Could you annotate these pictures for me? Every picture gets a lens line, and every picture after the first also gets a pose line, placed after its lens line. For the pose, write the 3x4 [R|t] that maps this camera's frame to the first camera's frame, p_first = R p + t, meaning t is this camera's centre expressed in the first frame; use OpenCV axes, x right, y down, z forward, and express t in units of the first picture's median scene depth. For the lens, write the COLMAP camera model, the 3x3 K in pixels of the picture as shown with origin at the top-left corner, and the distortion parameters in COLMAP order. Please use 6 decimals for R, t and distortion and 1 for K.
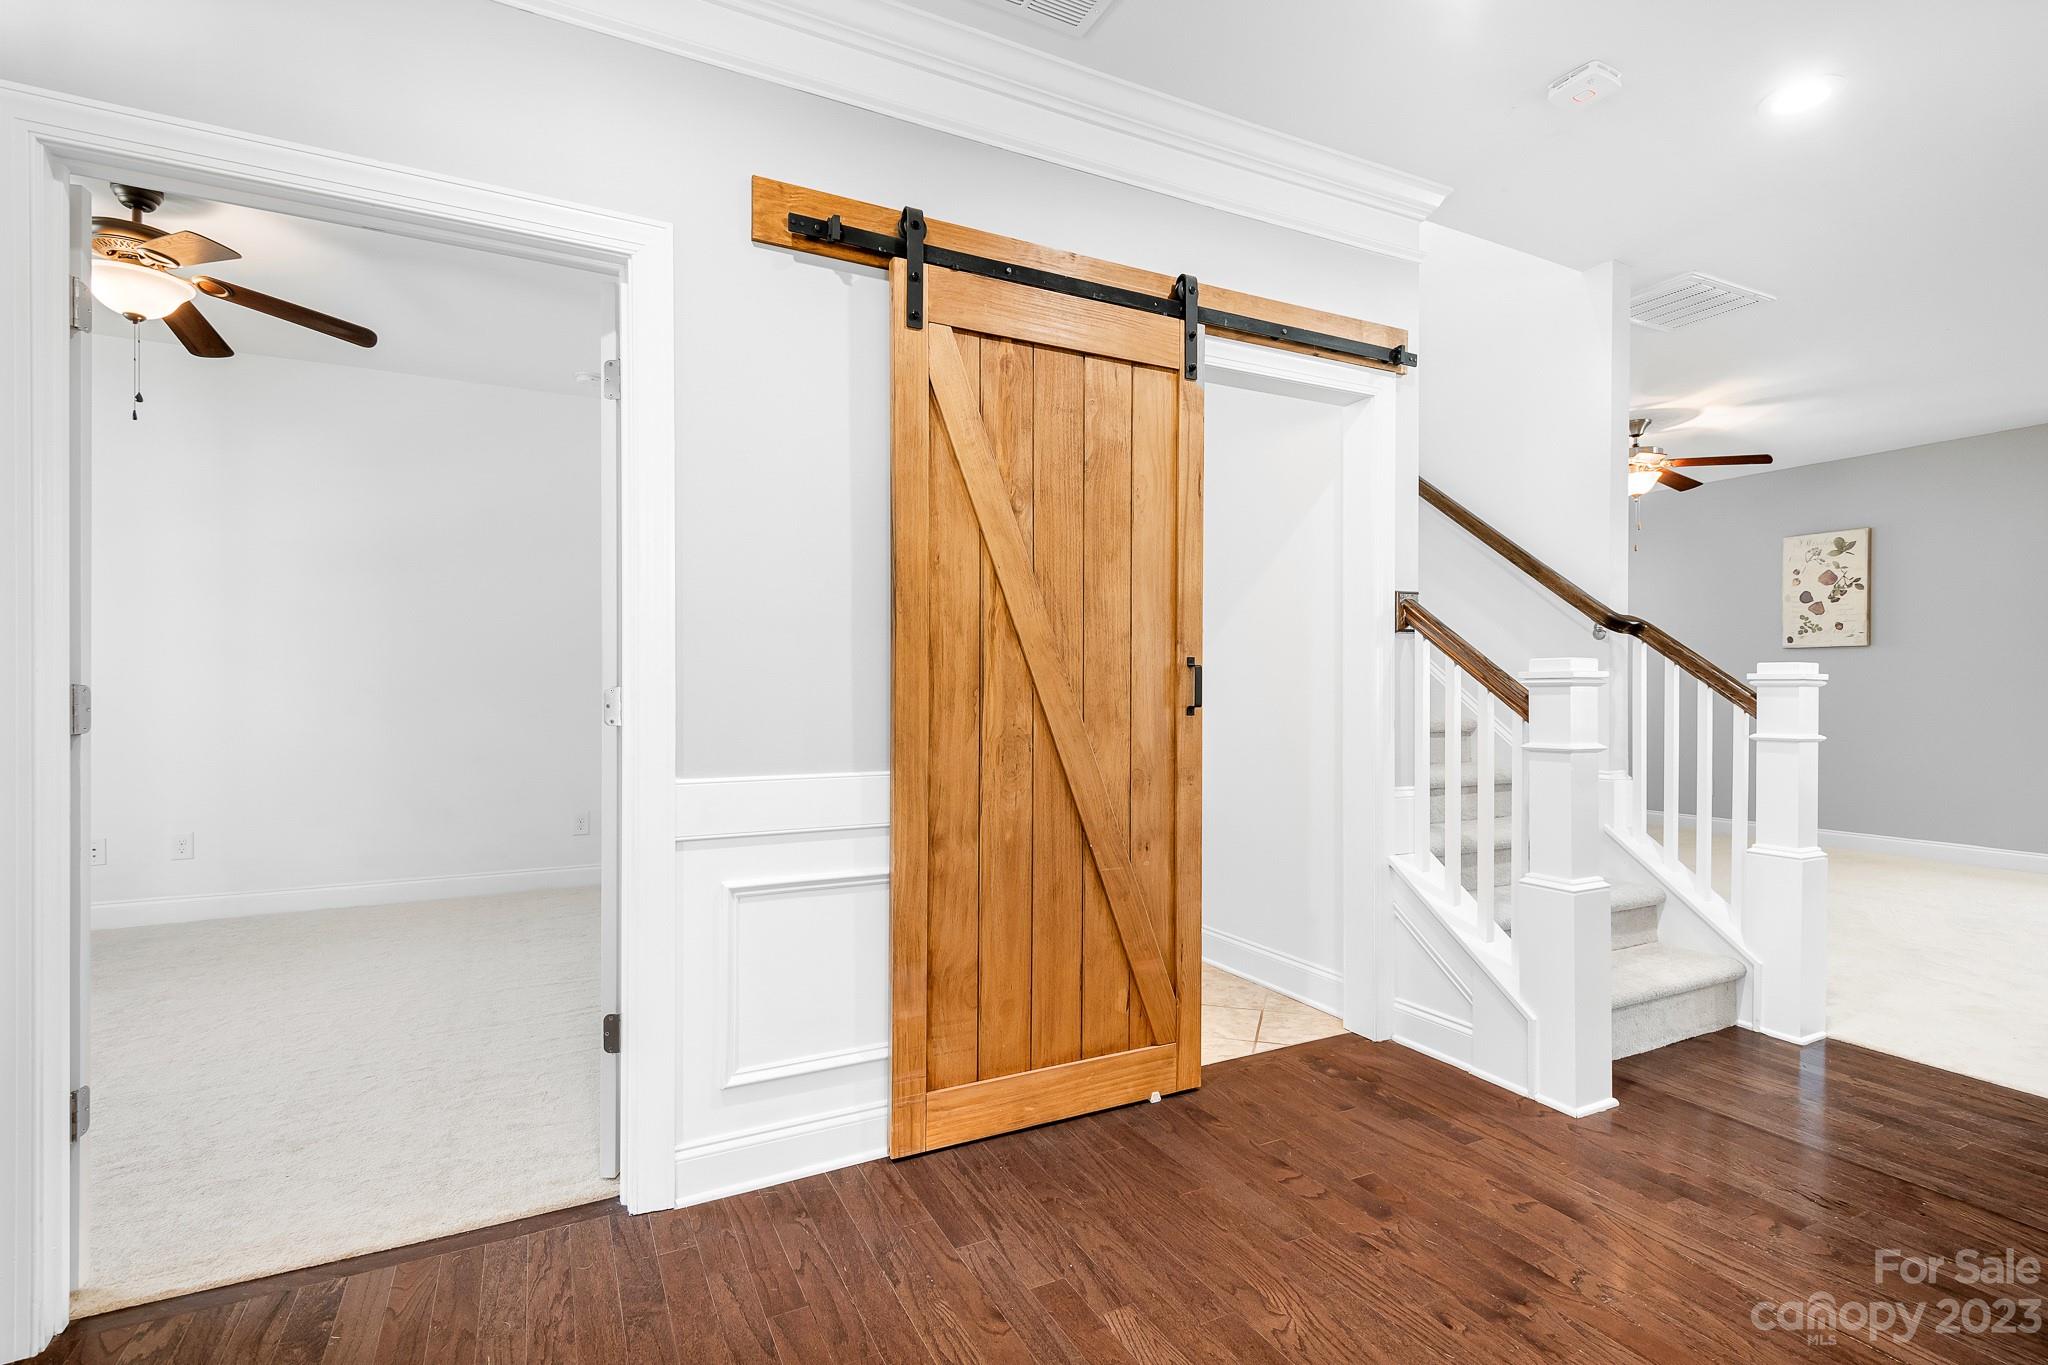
lens RADIAL K [[977.5, 0, 1042.1], [0, 977.5, 674.3], [0, 0, 1]] dist [0.001303, -0.000540]
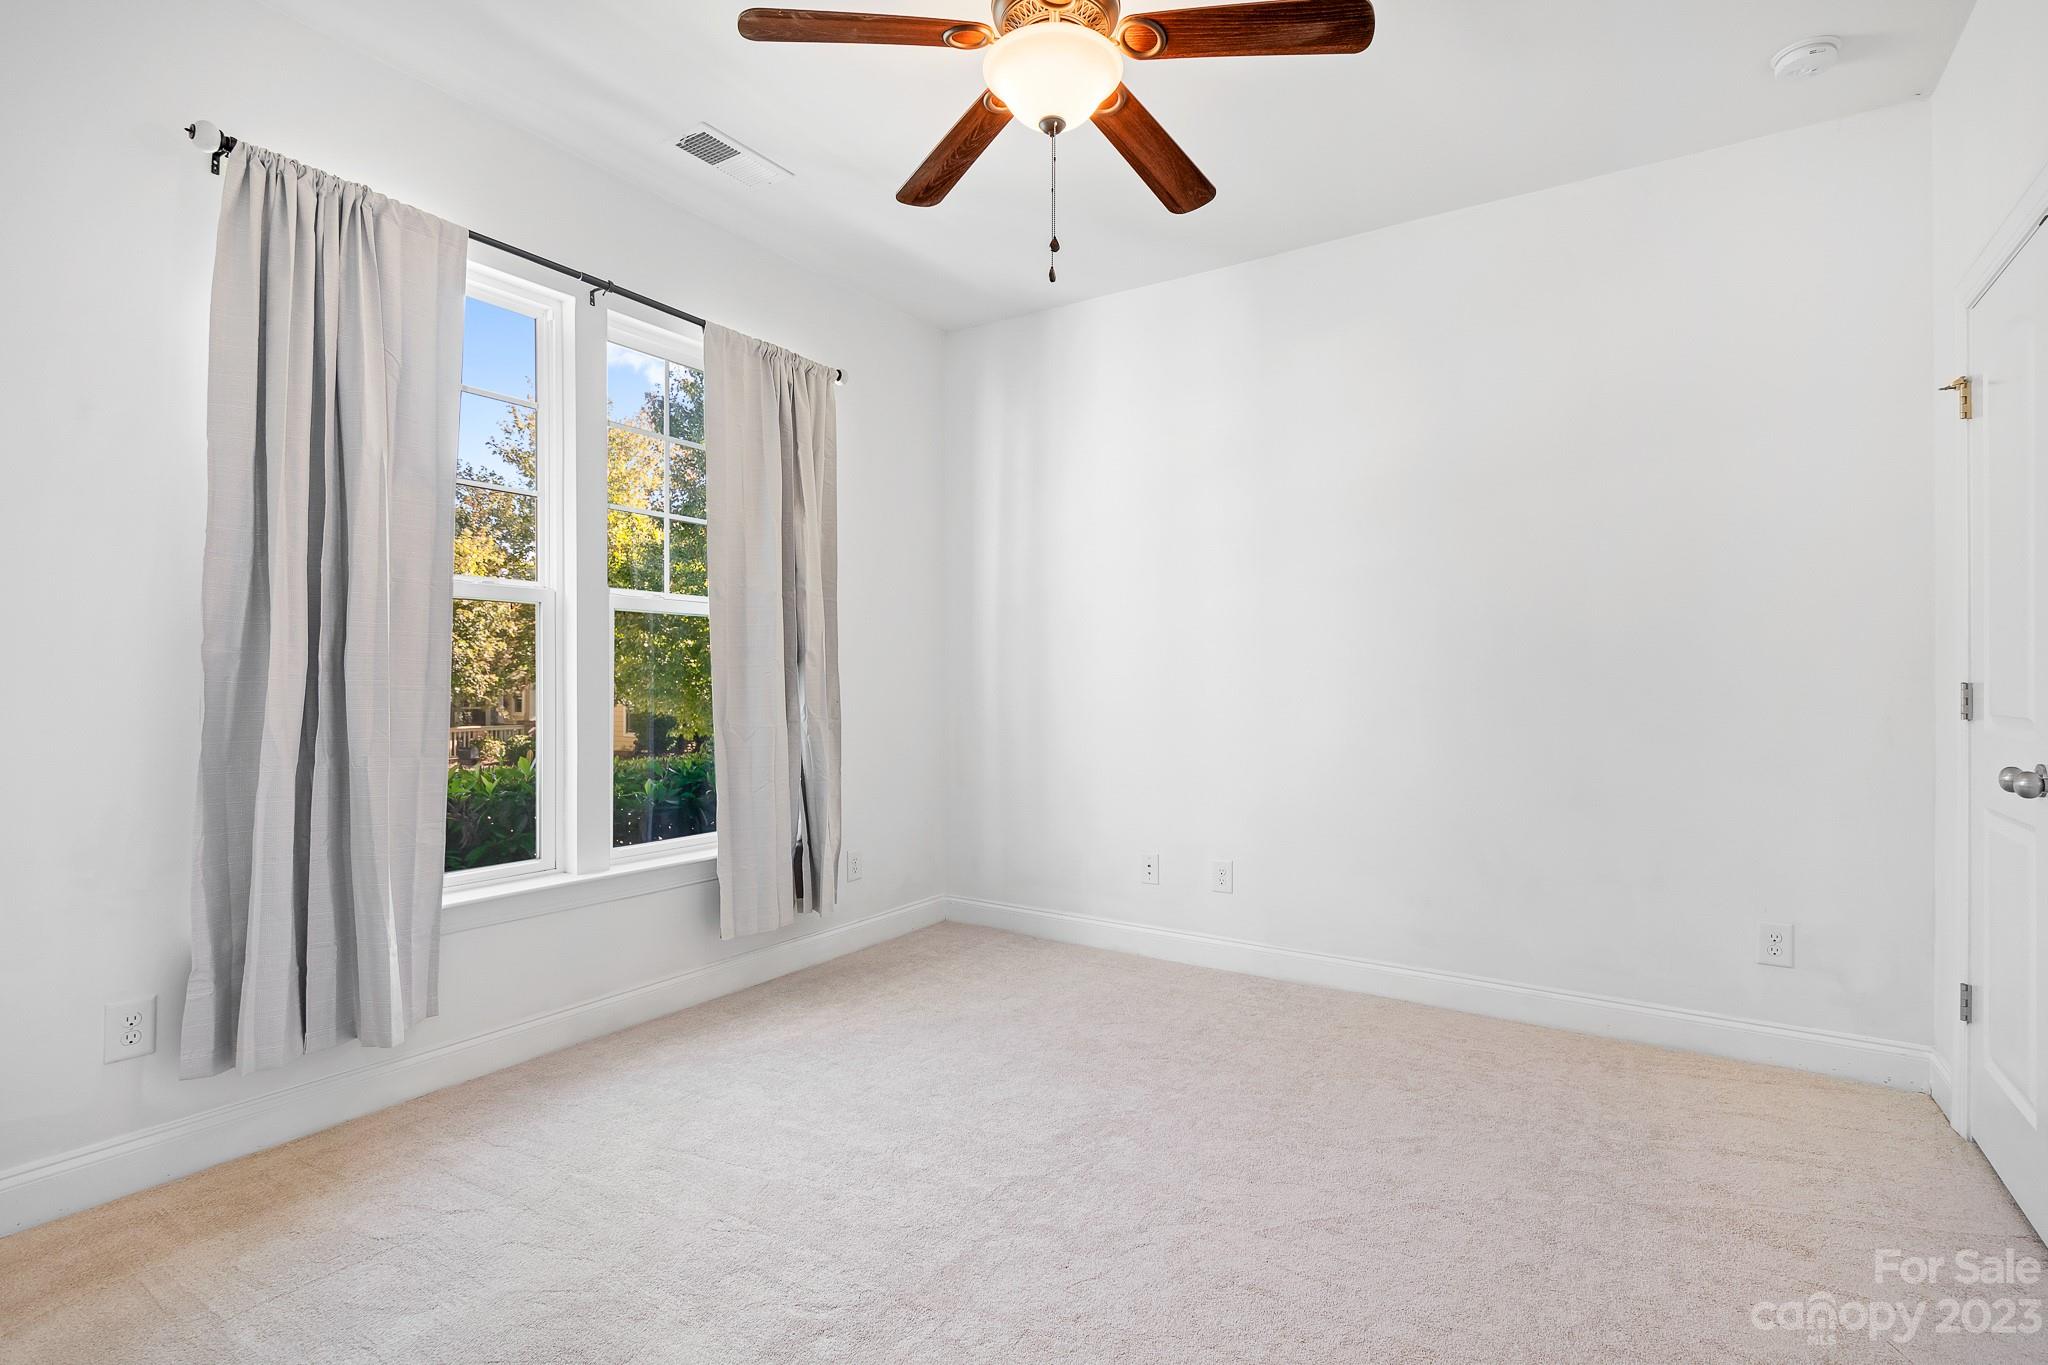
lens RADIAL K [[977.5, 0, 1015.7], [0, 977.5, 679.9], [0, 0, 1]] dist [0.001303, -0.000540]
pose [[0.487122, 0.007287, -0.873304, -0.342369], [0.002422, 0.999950, 0.009695, 0.002399], [0.873331, -0.006838, 0.487080, 0.622144]]
